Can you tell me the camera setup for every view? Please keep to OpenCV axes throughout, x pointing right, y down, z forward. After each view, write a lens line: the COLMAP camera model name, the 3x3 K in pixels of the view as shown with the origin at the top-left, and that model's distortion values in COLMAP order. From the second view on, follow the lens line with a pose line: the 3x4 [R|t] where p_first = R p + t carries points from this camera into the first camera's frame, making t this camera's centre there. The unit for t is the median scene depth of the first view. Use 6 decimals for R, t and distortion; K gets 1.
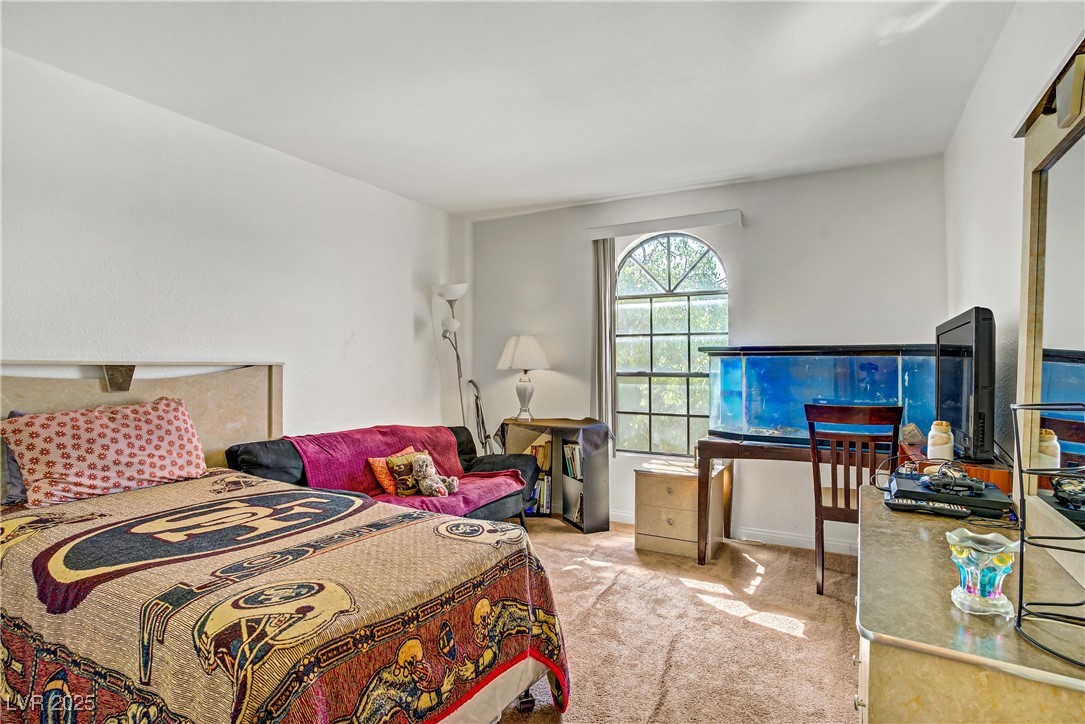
lens RADIAL K [[538.4, 0, 542.5], [0, 538.4, 362.0], [0, 0, 1]] dist [-0.062142, 0.000703]
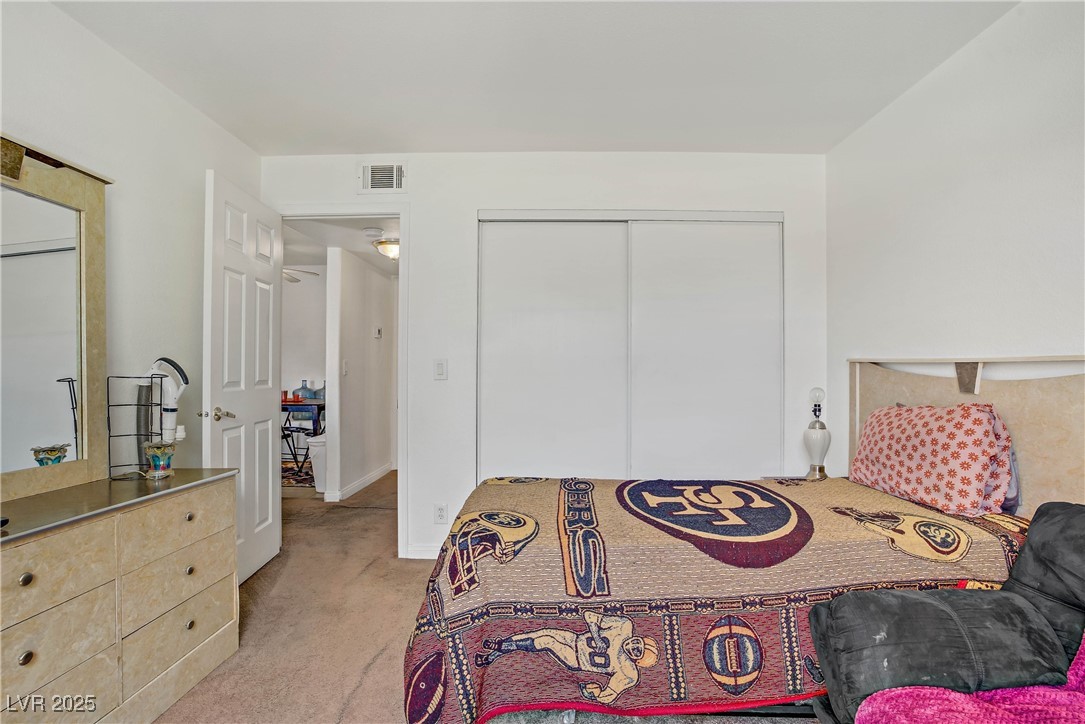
lens RADIAL K [[538.4, 0, 542.5], [0, 538.4, 362.0], [0, 0, 1]] dist [-0.062142, 0.000703]
pose [[-0.882605, -0.010116, -0.470007, 0.204477], [-0.004075, 0.999896, -0.013868, 0.020892], [0.470098, -0.010325, -0.882554, 1.467480]]
